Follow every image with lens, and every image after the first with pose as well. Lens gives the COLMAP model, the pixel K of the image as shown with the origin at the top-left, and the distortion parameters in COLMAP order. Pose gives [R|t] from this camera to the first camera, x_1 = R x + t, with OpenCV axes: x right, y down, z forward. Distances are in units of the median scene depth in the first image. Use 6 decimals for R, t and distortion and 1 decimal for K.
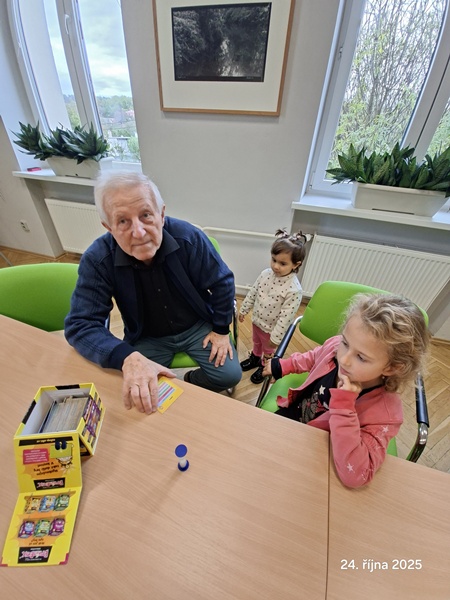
lens RADIAL K [[239.0, 0, 225.0], [0, 239.0, 300.0], [0, 0, 1]] dist [-0.002424, -0.000326]
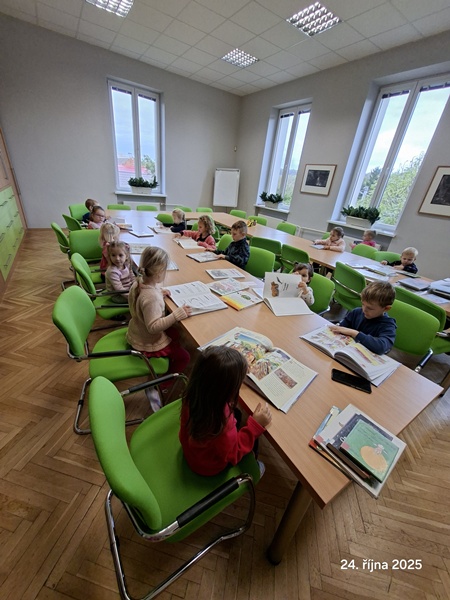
lens RADIAL K [[239.0, 0, 225.0], [0, 239.0, 300.0], [0, 0, 1]] dist [-0.002424, -0.000326]
pose [[0.776575, 0.304075, -0.551787, 1.372963], [-0.387548, 0.921072, -0.037850, 1.305760], [0.496727, 0.243238, 0.833125, -2.205051]]
